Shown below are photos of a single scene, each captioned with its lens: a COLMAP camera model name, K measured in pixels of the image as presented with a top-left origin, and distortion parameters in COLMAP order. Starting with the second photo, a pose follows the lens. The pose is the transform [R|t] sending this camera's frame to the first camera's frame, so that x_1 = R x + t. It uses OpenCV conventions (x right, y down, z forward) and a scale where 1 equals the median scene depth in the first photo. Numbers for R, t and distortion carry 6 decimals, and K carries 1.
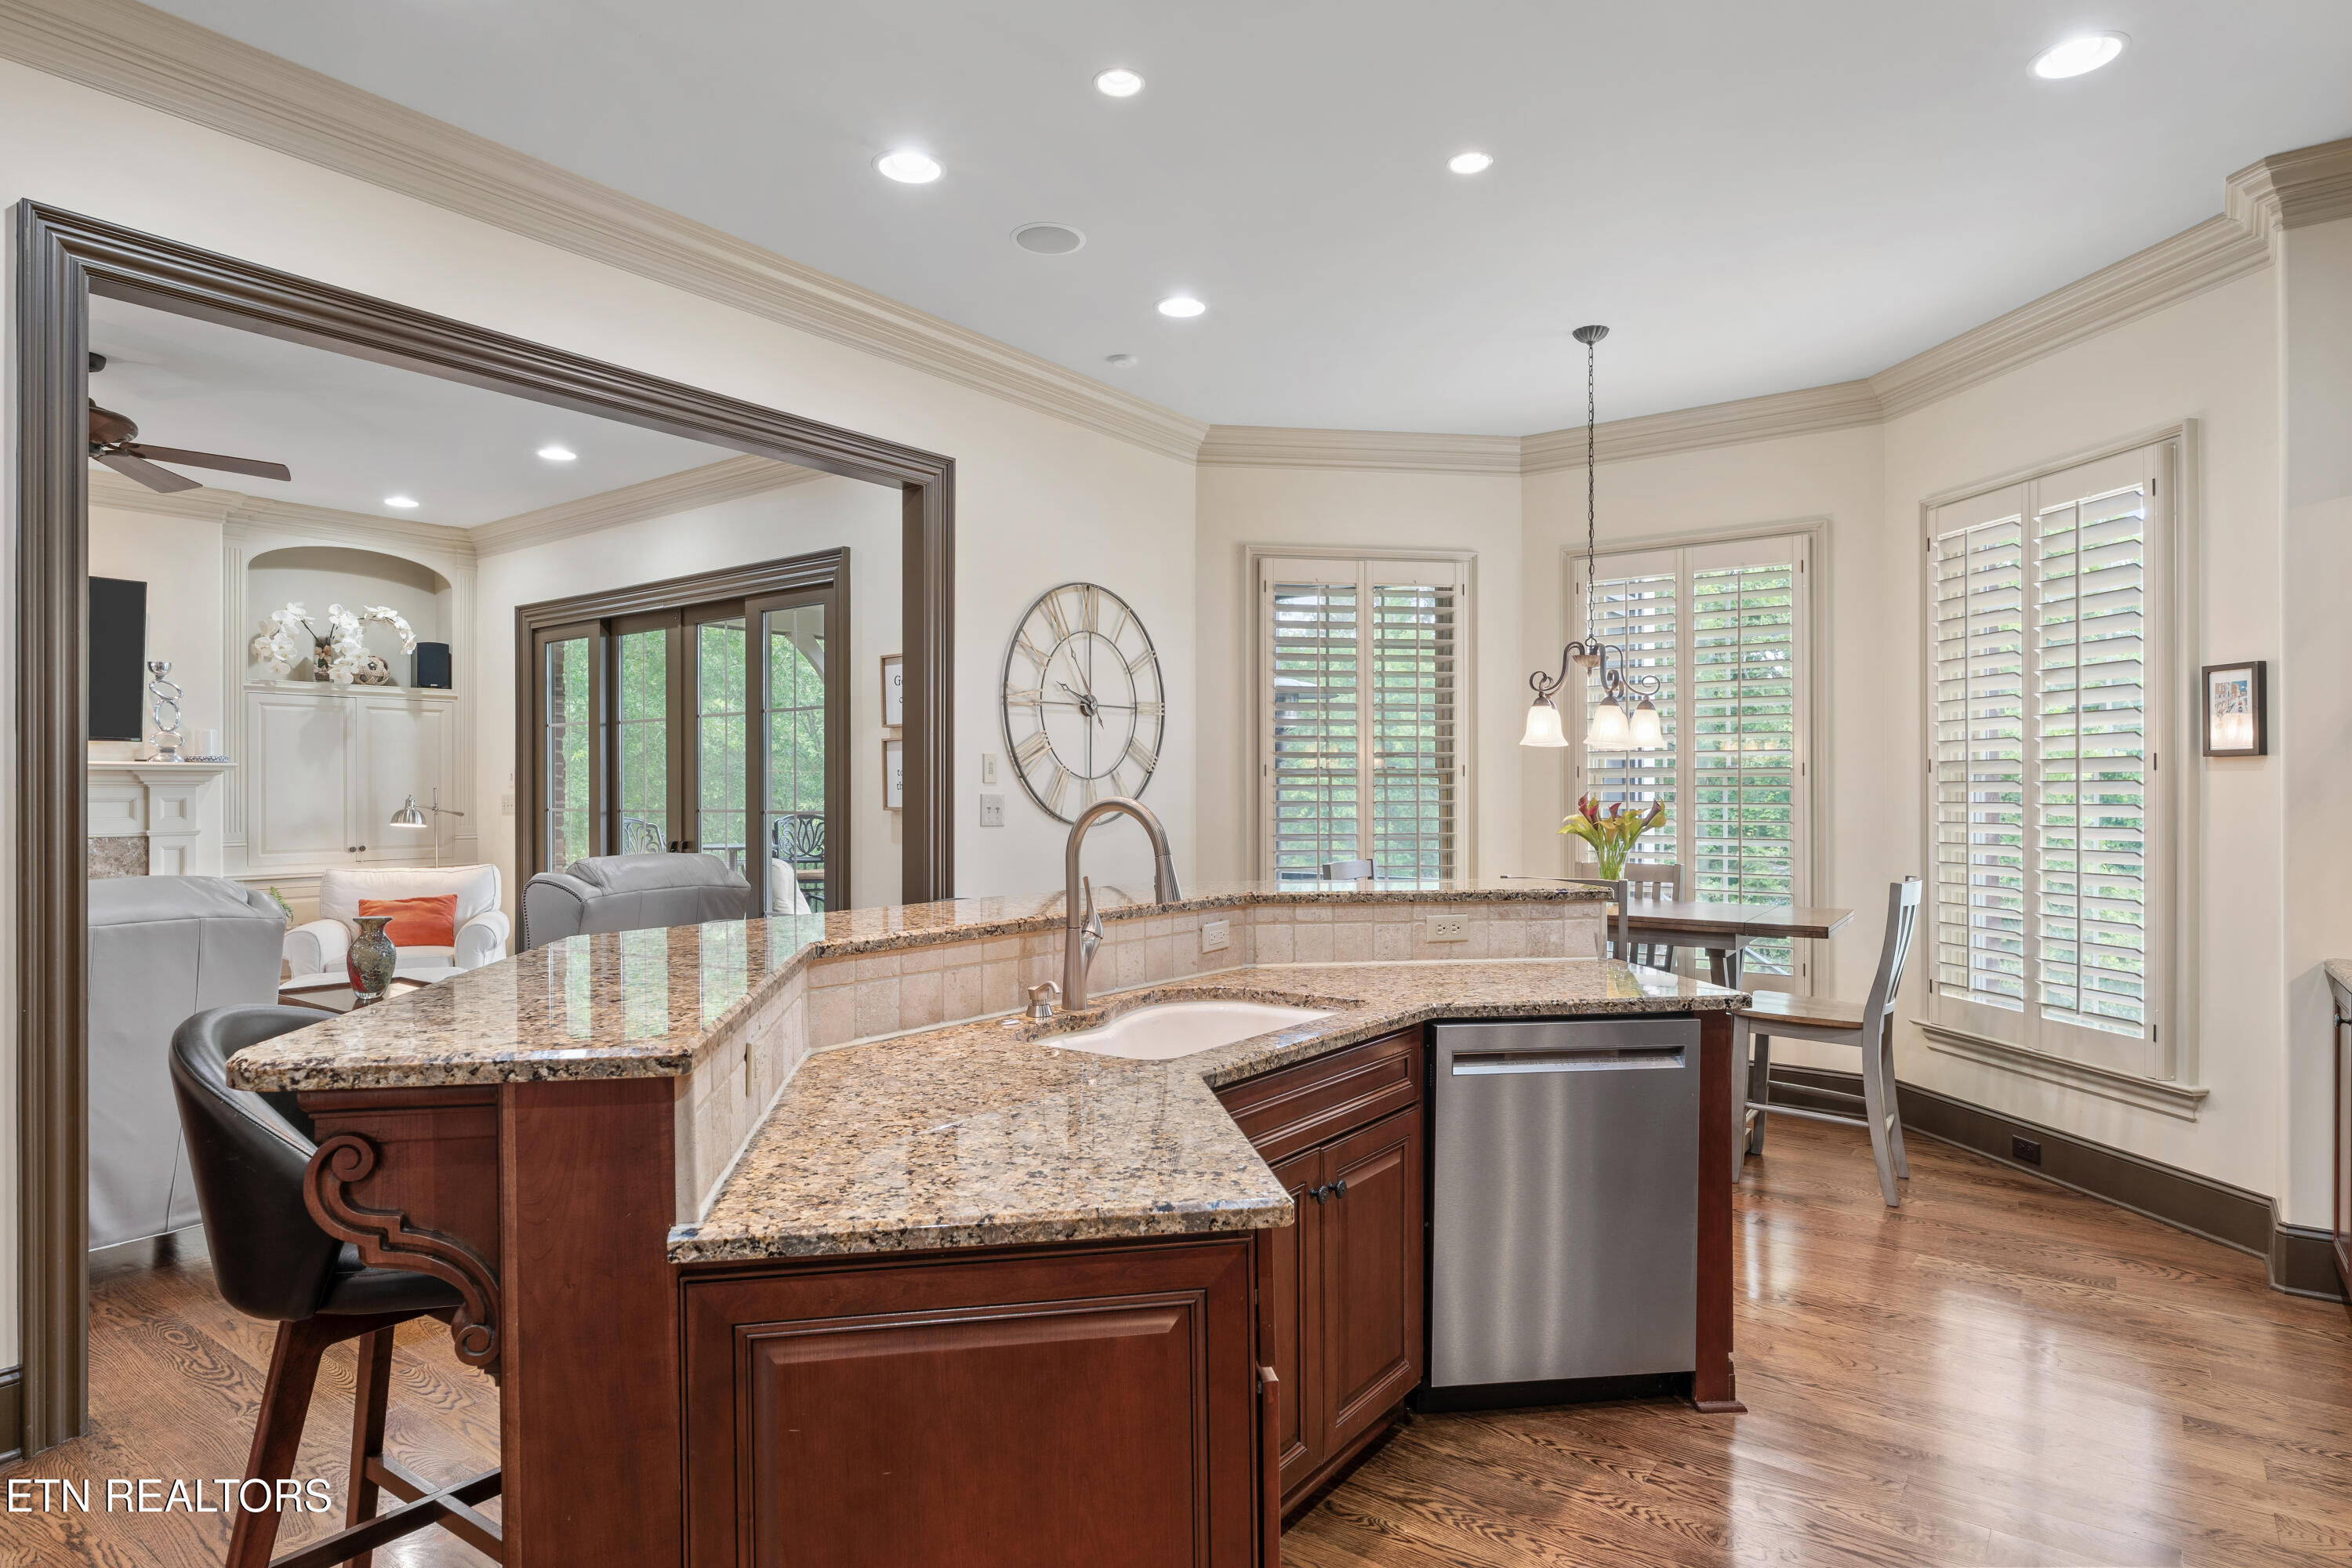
lens RADIAL K [[1302.5, 0, 1182.5], [0, 1302.5, 791.0], [0, 0, 1]] dist [-0.001984, 0.002087]
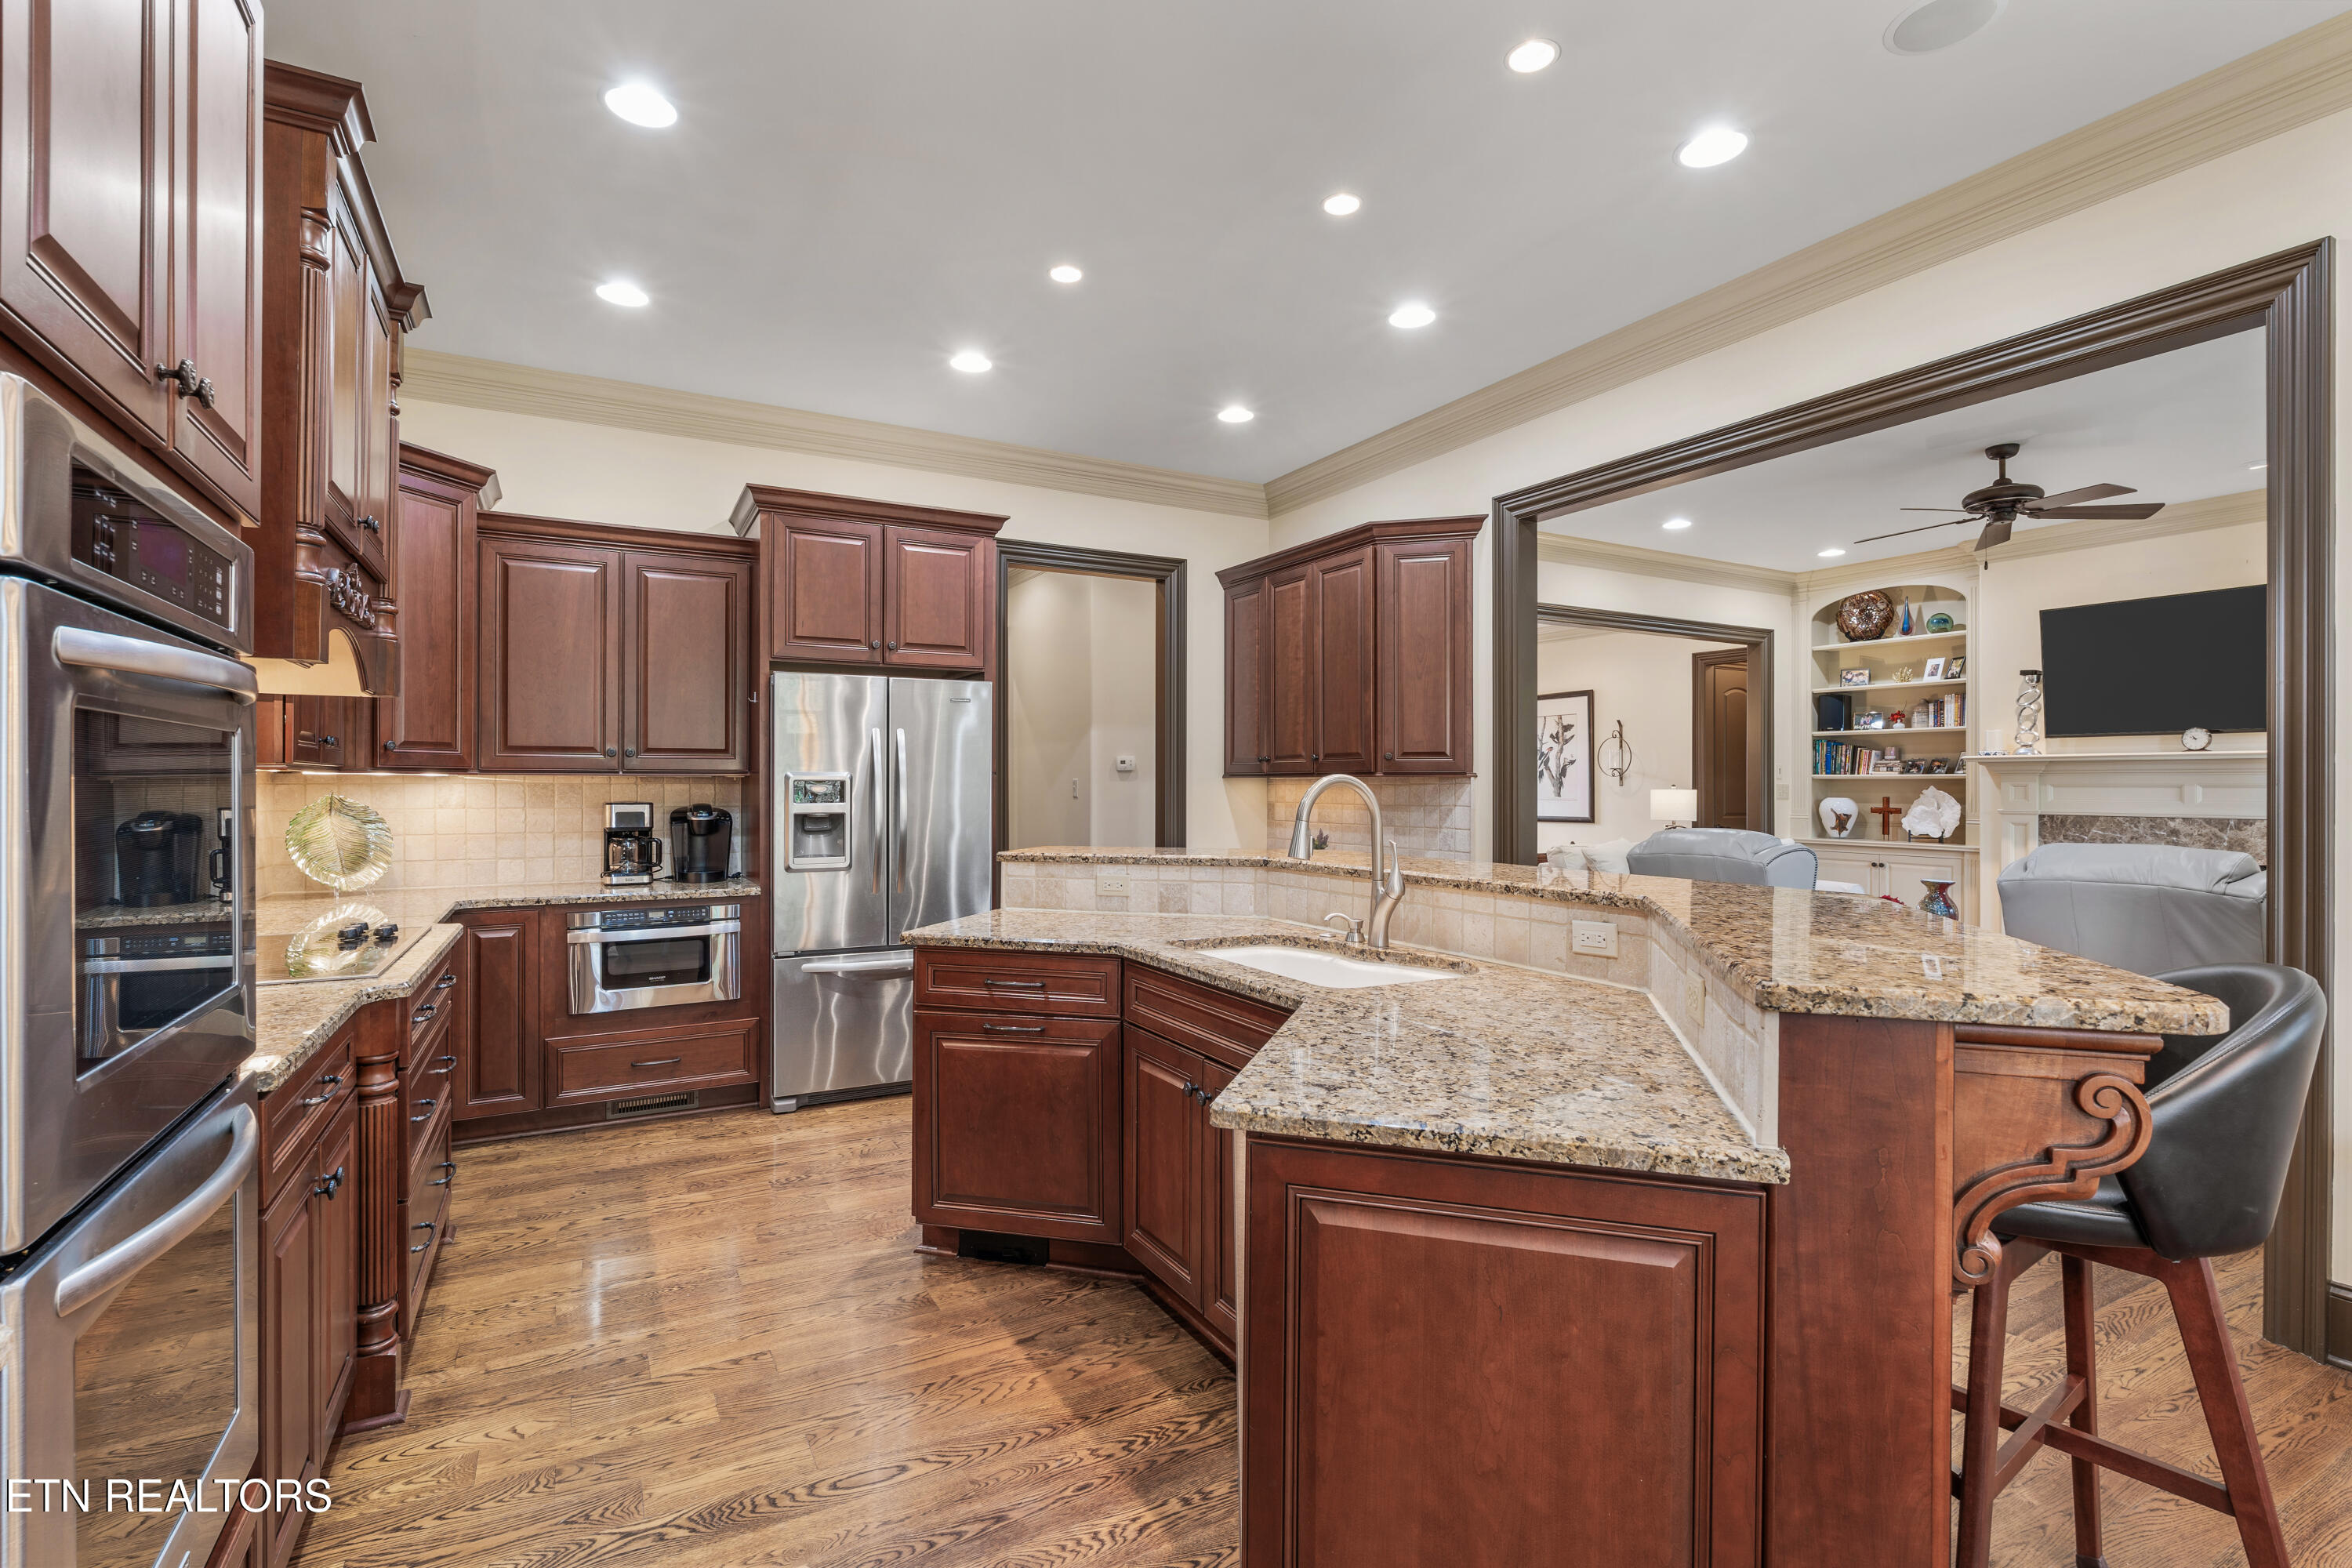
lens RADIAL K [[1093.5, 0, 1172.8], [0, 1093.5, 780.8], [0, 0, 1]] dist [0.002470, -0.000191]
pose [[-0.412671, -0.000090, -0.910880, 0.375282], [-0.002170, 0.999997, 0.000884, 0.003783], [0.910878, 0.002341, -0.412670, 0.495271]]
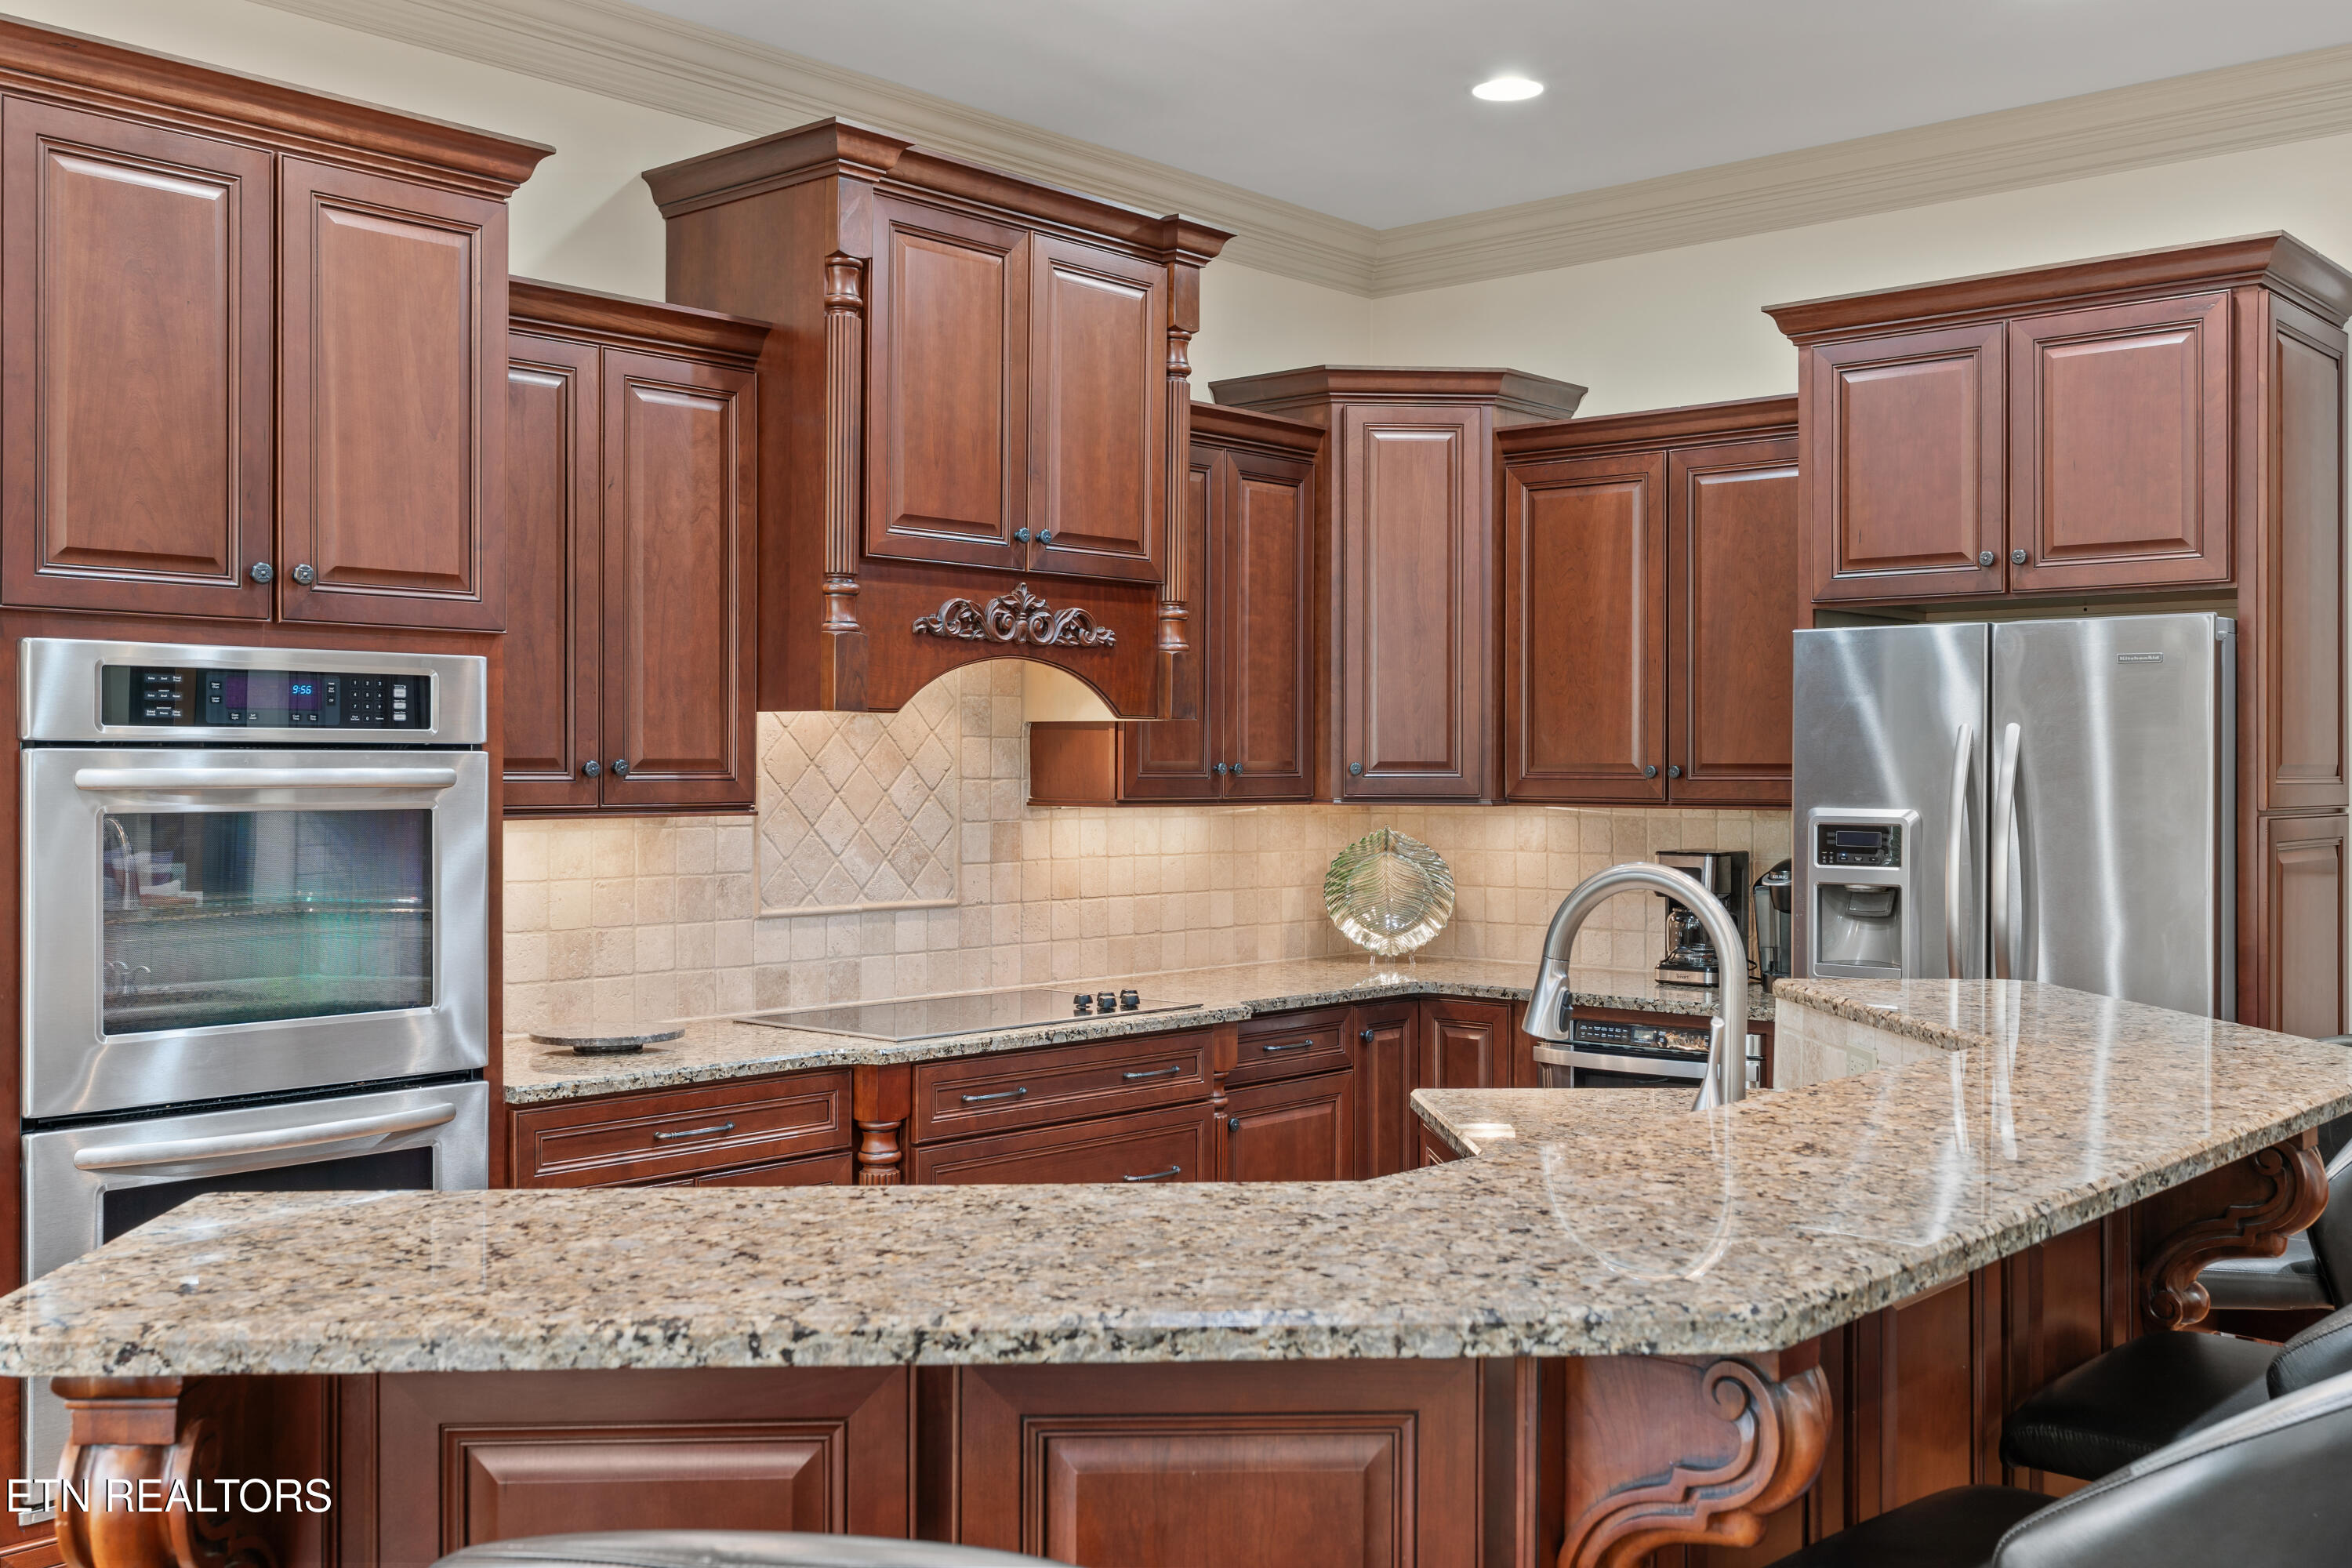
lens RADIAL K [[2289.1, 0, 1168.1], [0, 2289.1, 775.4], [0, 0, 1]] dist [0.000480, 0.000000]
pose [[-0.997445, -0.000247, 0.071436, 0.042727], [0.000181, 0.999982, 0.005985, -0.015555], [-0.071436, 0.005982, -0.997427, 0.791038]]
